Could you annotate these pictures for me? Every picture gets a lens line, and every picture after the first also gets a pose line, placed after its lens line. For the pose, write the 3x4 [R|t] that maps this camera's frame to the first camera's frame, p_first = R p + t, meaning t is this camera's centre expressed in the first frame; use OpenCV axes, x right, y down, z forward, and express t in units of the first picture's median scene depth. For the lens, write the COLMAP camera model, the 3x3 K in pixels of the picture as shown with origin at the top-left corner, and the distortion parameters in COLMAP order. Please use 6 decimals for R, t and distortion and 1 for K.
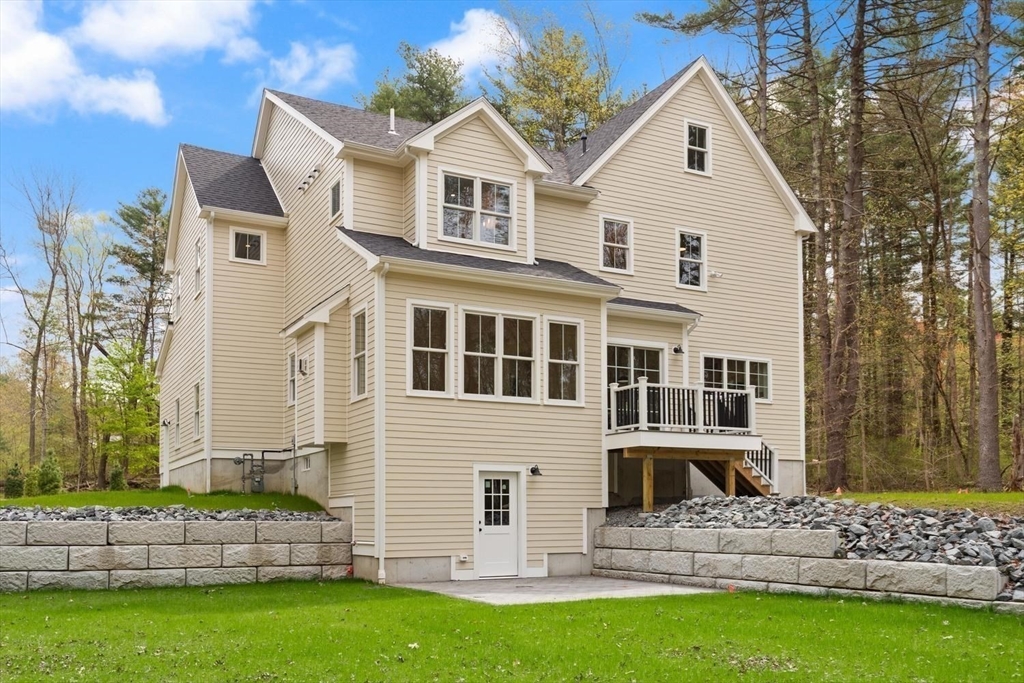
lens RADIAL K [[918.1, 0, 513.2], [0, 918.1, 354.5], [0, 0, 1]] dist [0.008859, -0.001470]
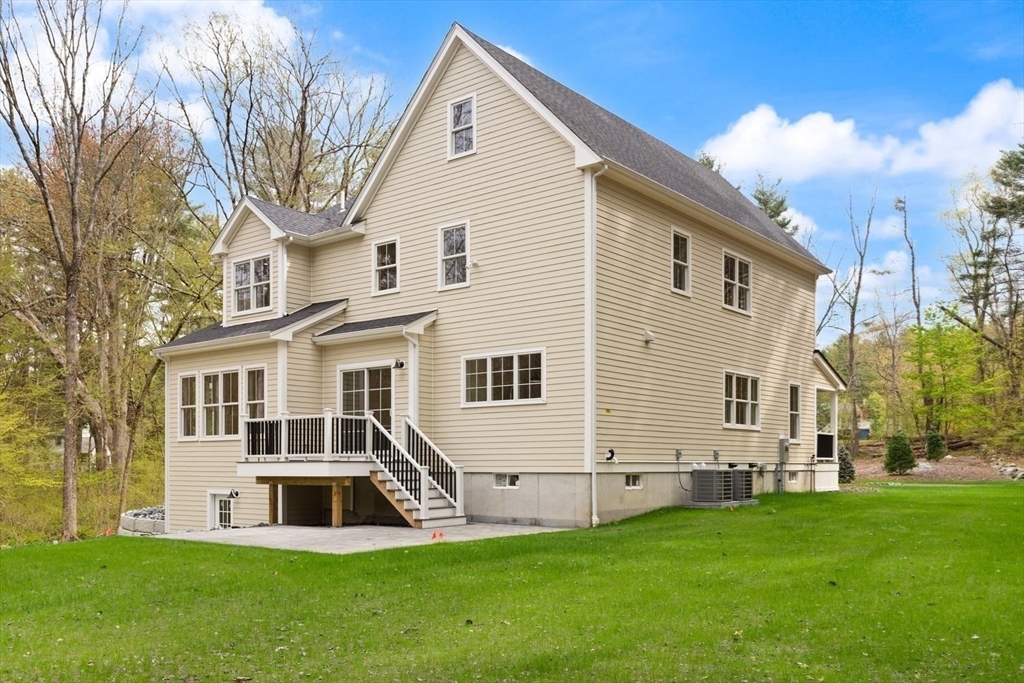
lens RADIAL K [[878.7, 0, 512.0], [0, 878.7, 341.5], [0, 0, 1]] dist [-0.006961, -0.002730]
pose [[0.397758, -0.124066, -0.909063, 1.253707], [0.159935, 0.985021, -0.064453, 0.058402], [0.903443, -0.119754, 0.411643, 0.853267]]
